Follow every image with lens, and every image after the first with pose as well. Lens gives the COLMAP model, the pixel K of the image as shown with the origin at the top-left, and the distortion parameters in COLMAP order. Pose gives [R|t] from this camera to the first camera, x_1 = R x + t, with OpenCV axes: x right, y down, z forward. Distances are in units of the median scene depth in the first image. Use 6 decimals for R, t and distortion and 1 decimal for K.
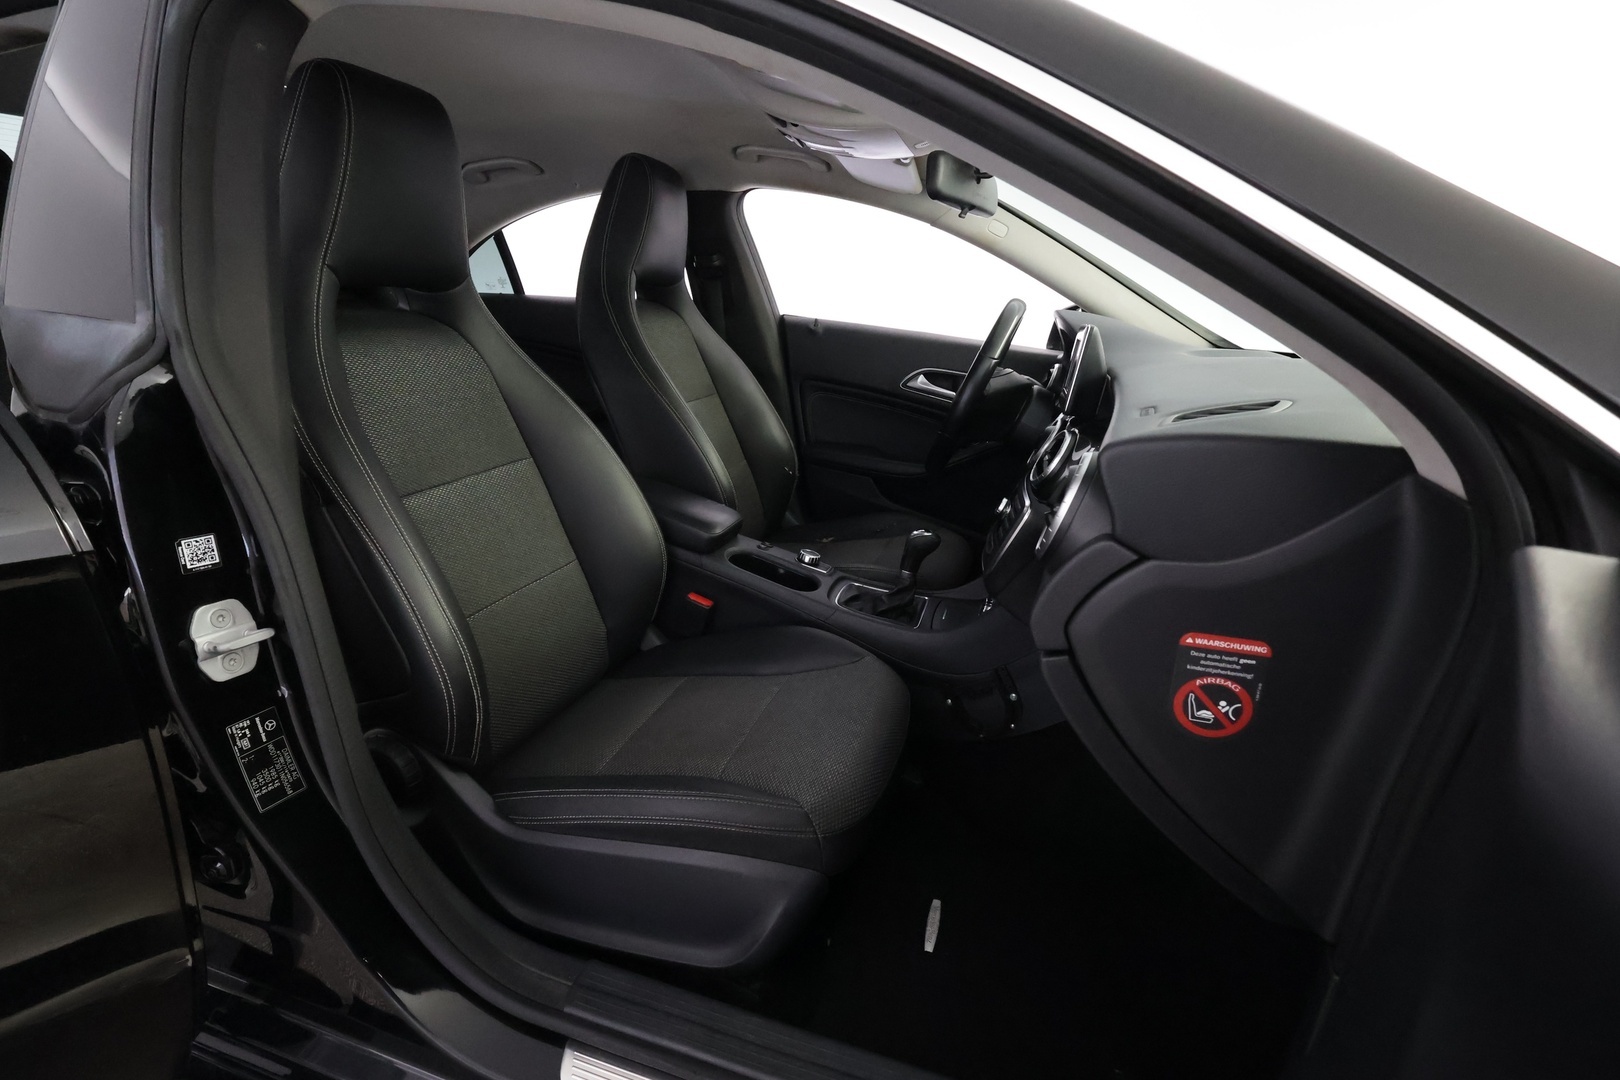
lens RADIAL K [[748.3, 0, 805.3], [0, 748.3, 544.1], [0, 0, 1]] dist [0.000932, 0.000499]
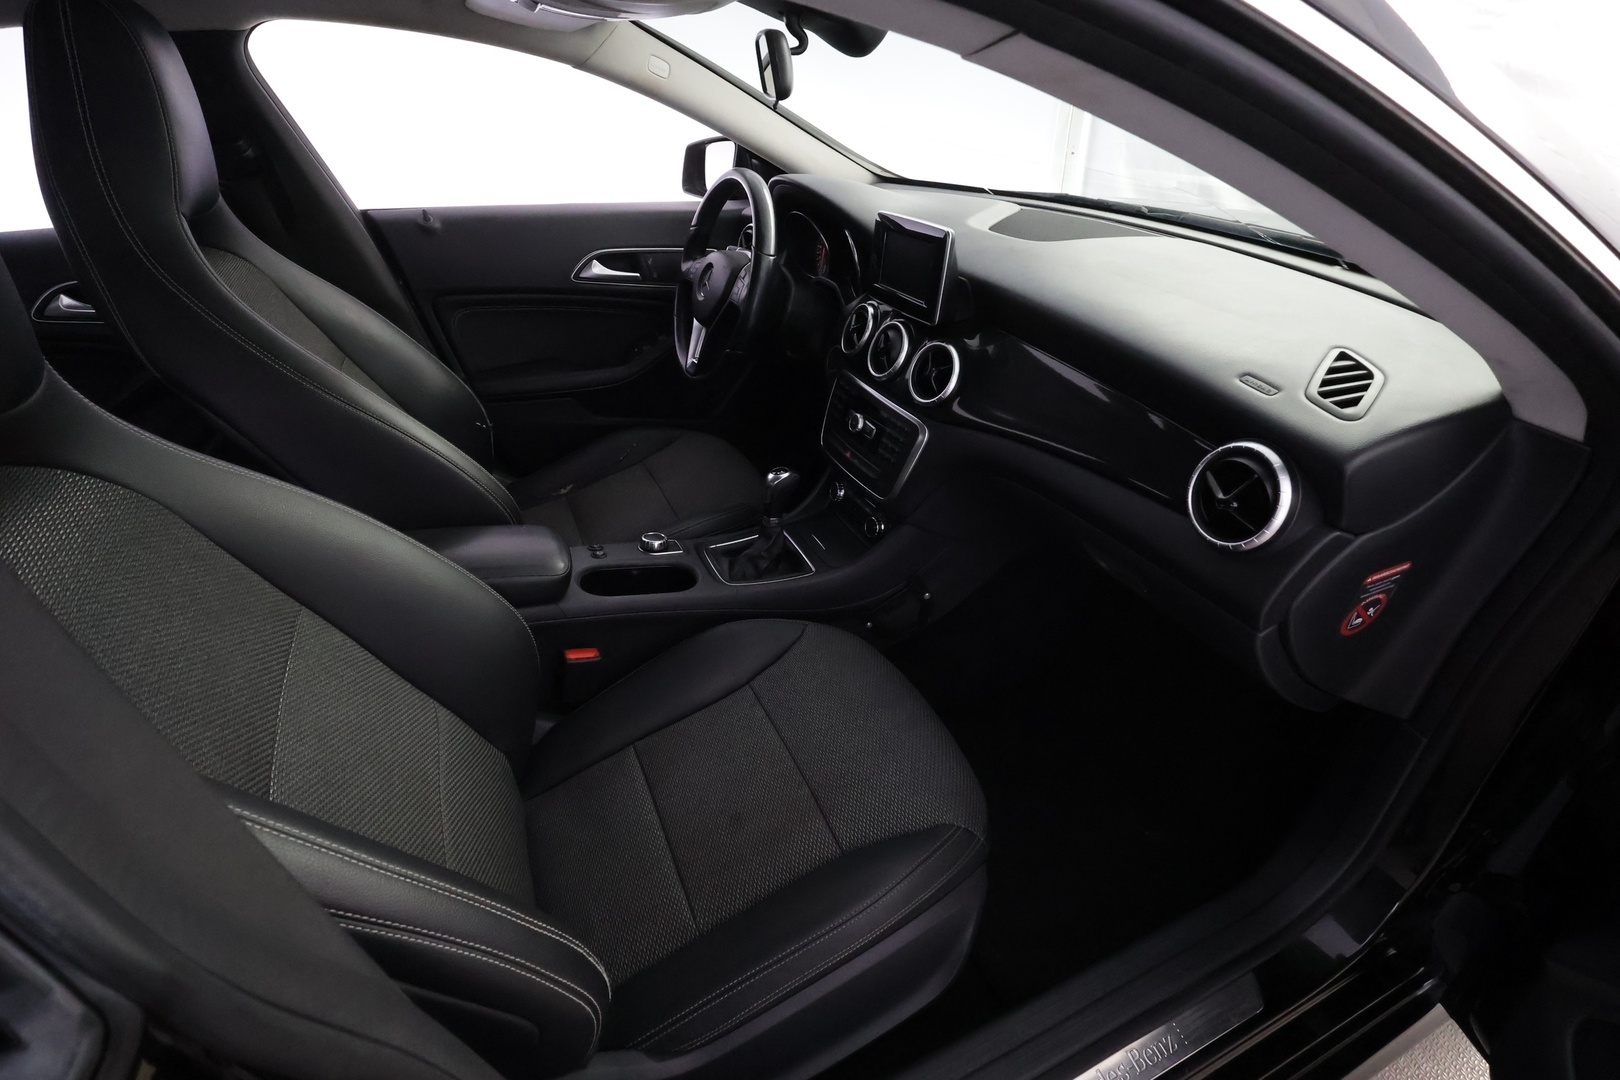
lens RADIAL K [[748.3, 0, 805.3], [0, 748.3, 544.1], [0, 0, 1]] dist [0.000932, 0.000499]
pose [[0.748494, -0.419578, 0.513529, -0.236551], [0.264668, 0.899049, 0.348801, -0.179926], [-0.608037, -0.125161, 0.783981, 0.182171]]
